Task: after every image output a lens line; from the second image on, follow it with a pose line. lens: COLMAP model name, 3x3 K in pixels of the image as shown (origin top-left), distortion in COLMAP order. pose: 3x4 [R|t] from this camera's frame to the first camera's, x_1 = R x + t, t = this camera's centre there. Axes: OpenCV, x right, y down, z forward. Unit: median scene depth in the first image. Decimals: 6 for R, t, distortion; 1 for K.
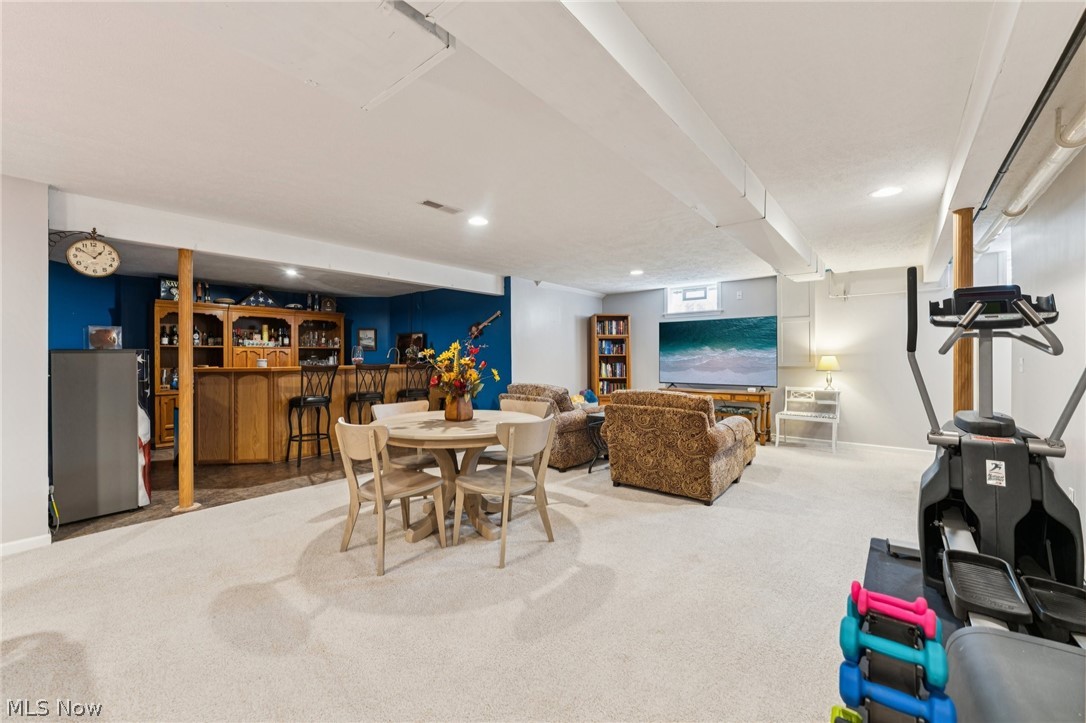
lens RADIAL K [[435.5, 0, 540.4], [0, 435.5, 357.1], [0, 0, 1]] dist [0.000231, -0.000025]
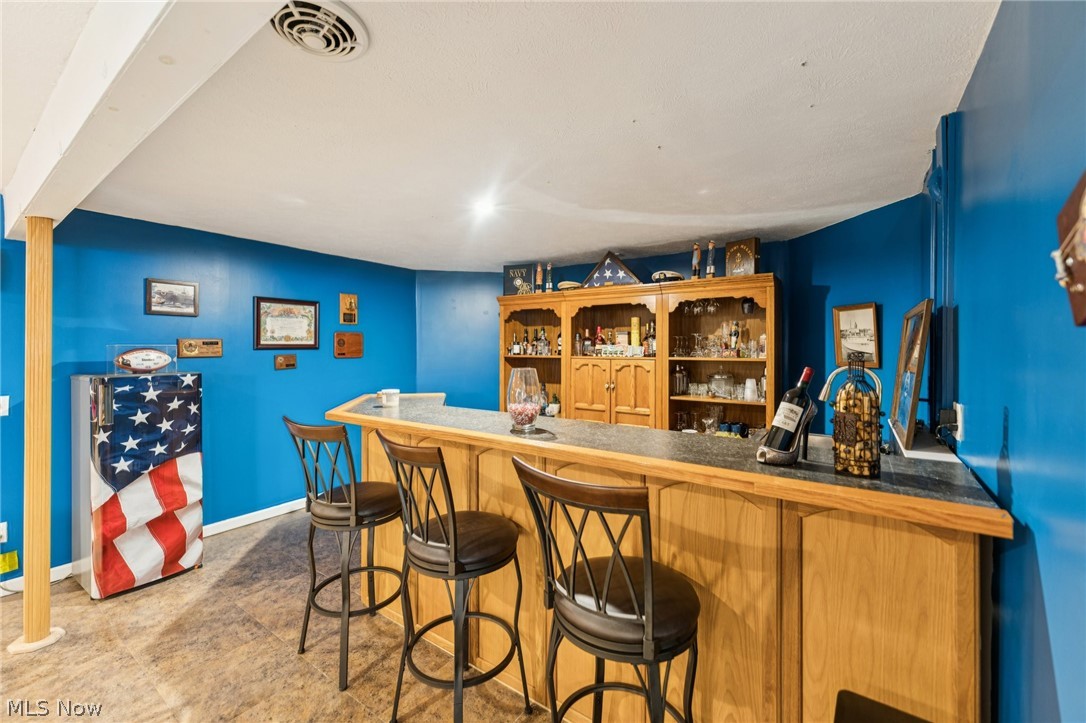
lens RADIAL K [[435.5, 0, 540.4], [0, 435.5, 357.1], [0, 0, 1]] dist [0.000231, -0.000025]
pose [[0.064921, 0.023590, -0.997612, -0.070233], [-0.006207, 0.999711, 0.023236, -0.033254], [0.997871, 0.004684, 0.065049, 0.803498]]
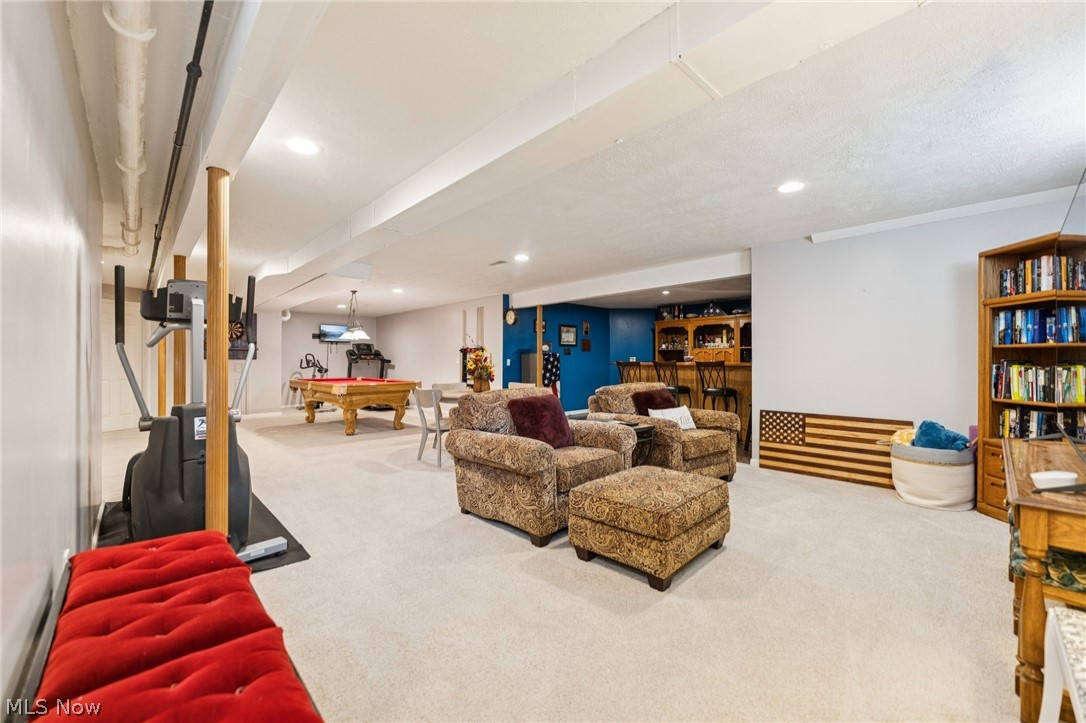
lens RADIAL K [[435.5, 0, 540.4], [0, 435.5, 357.1], [0, 0, 1]] dist [0.000231, -0.000025]
pose [[-0.127516, -0.006164, -0.991817, 0.618701], [-0.002008, 0.999980, -0.005957, 0.009734], [0.991834, 0.001232, -0.127526, 0.614540]]
